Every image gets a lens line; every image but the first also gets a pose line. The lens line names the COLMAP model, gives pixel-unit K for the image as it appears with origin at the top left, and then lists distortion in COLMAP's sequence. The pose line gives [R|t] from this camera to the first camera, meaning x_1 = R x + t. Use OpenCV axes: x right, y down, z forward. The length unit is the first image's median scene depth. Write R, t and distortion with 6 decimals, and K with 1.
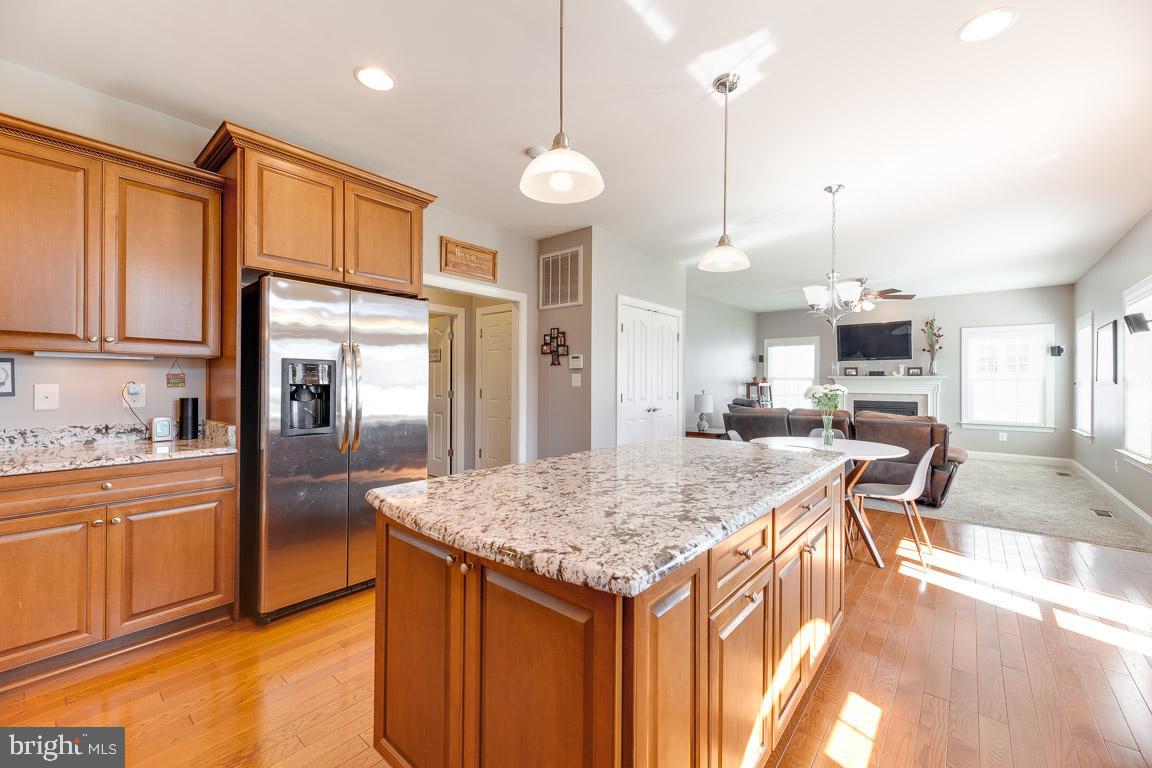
lens RADIAL K [[472.6, 0, 565.6], [0, 472.6, 383.6], [0, 0, 1]] dist [0.002153, -0.000550]
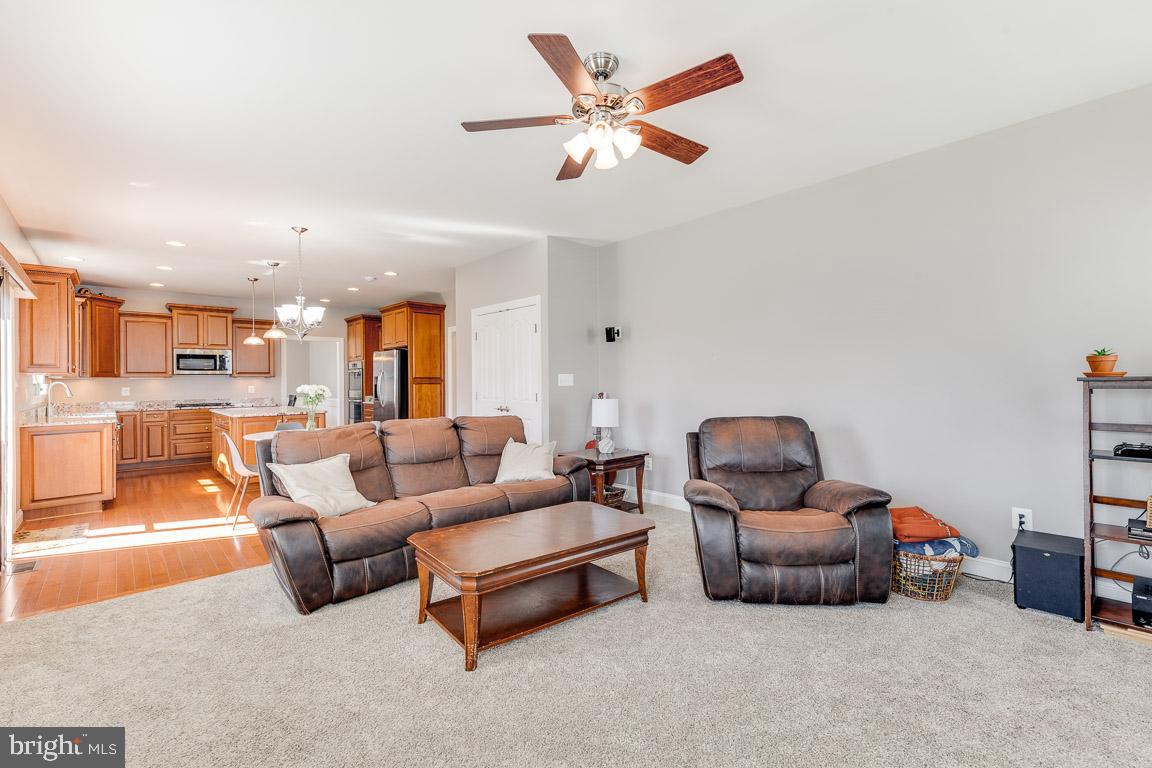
lens RADIAL K [[502.0, 0, 578.9], [0, 502.0, 382.5], [0, 0, 1]] dist [0.017528, -0.001088]
pose [[-0.115191, -0.004921, -0.993331, 1.188102], [0.009584, 0.999936, -0.006065, 0.011608], [0.993297, -0.010219, -0.115136, 1.224762]]
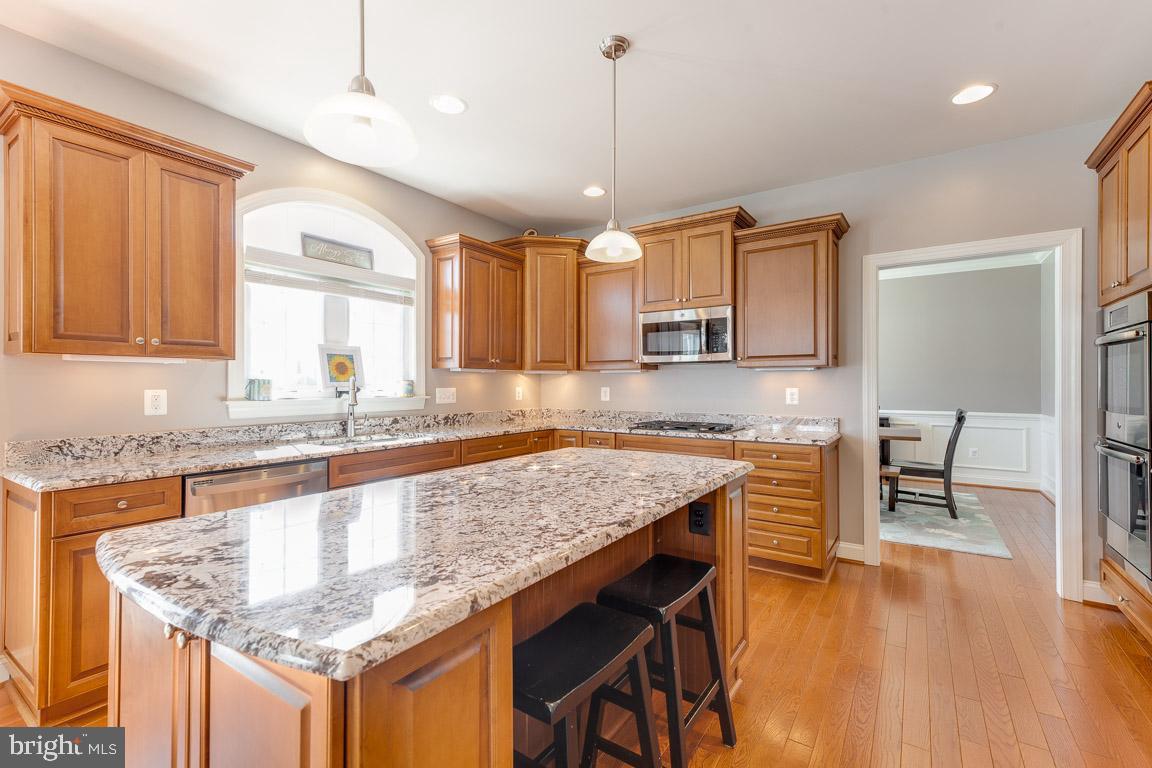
lens RADIAL K [[502.0, 0, 583.2], [0, 502.0, 380.8], [0, 0, 1]] dist [0.017528, -0.001088]
pose [[-0.992084, -0.009231, -0.125238, 0.069730], [-0.008341, 0.999936, -0.007632, 0.000219], [0.125301, -0.006527, -0.992097, 0.643305]]
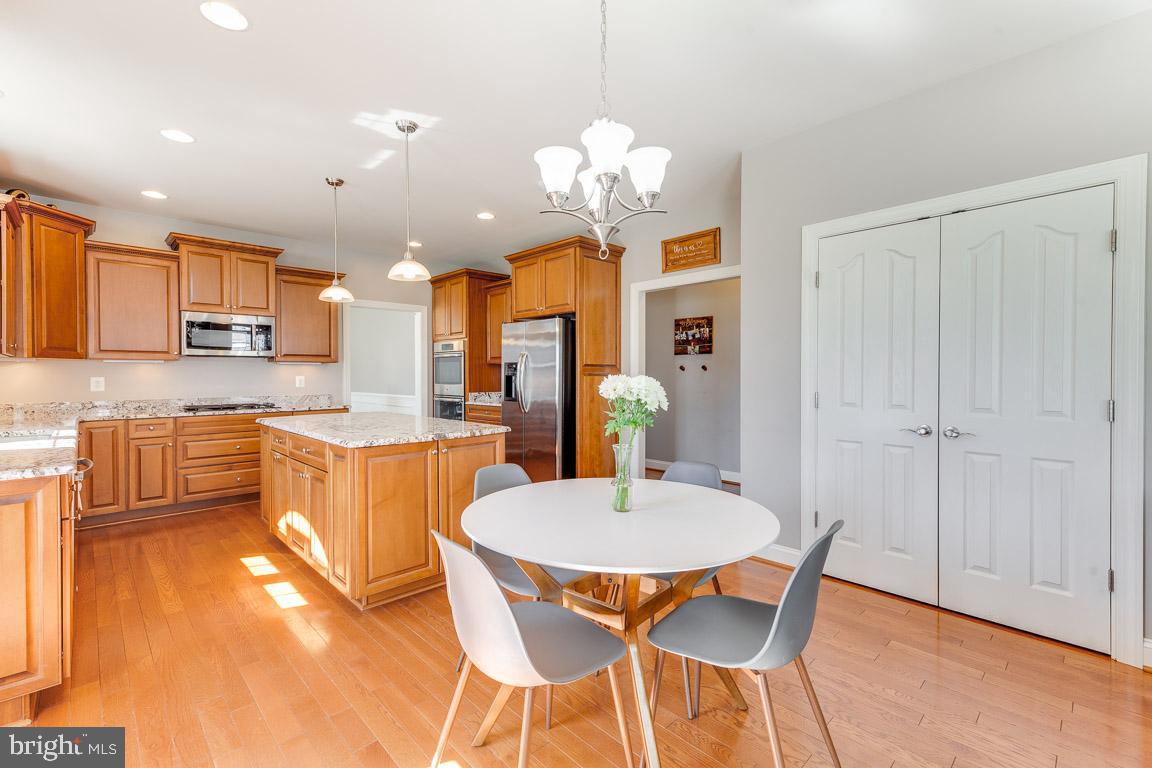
lens RADIAL K [[502.0, 0, 575.6], [0, 502.0, 380.2], [0, 0, 1]] dist [0.017528, -0.001088]
pose [[-0.089097, 0.004287, -0.996014, 0.674518], [0.001624, 0.999990, 0.004159, 0.007455], [0.996022, -0.001247, -0.089103, 0.647279]]
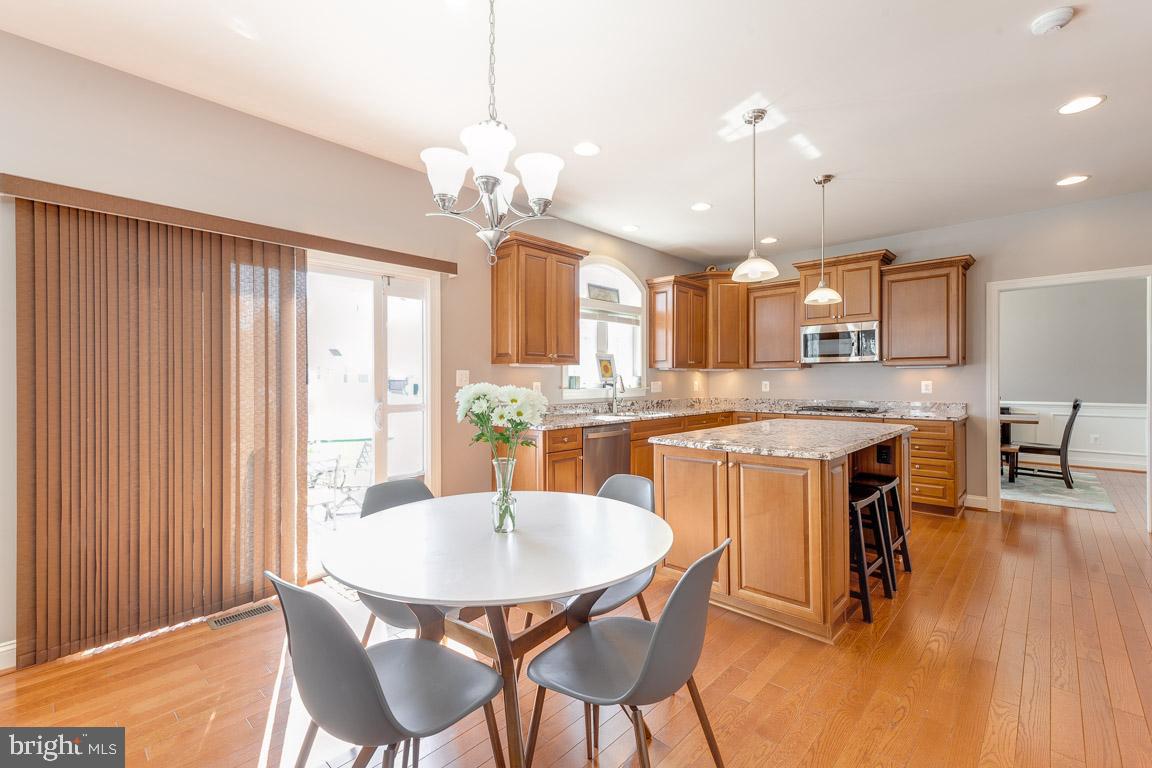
lens RADIAL K [[502.0, 0, 580.7], [0, 502.0, 380.7], [0, 0, 1]] dist [0.017528, -0.001088]
pose [[-0.999382, -0.005853, 0.034667, 0.299216], [-0.005808, 0.999982, 0.001390, 0.004059], [-0.034675, 0.001188, -0.999398, 0.941414]]
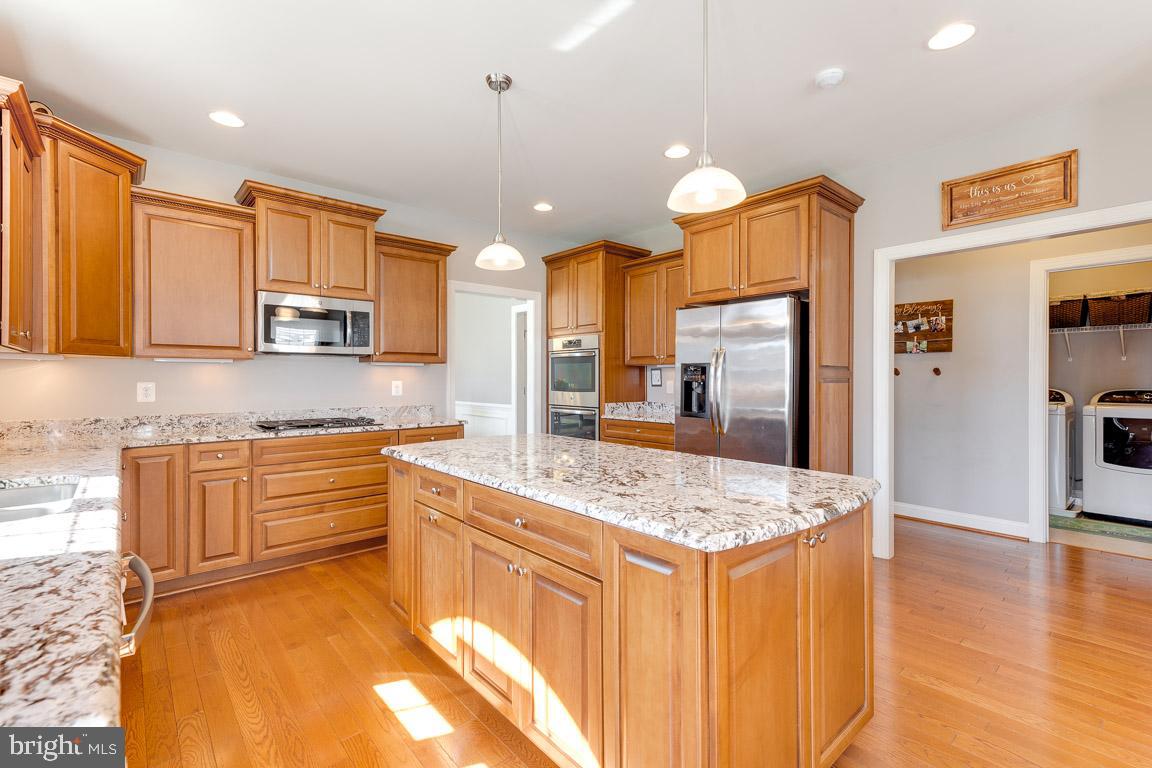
lens RADIAL K [[509.8, 0, 580.7], [0, 509.8, 381.9], [0, 0, 1]] dist [0.012759, -0.001448]
pose [[-0.133834, -0.001416, -0.991003, 0.449109], [-0.000718, 0.999999, -0.001332, 0.004266], [0.991004, 0.000533, -0.133835, 0.385851]]
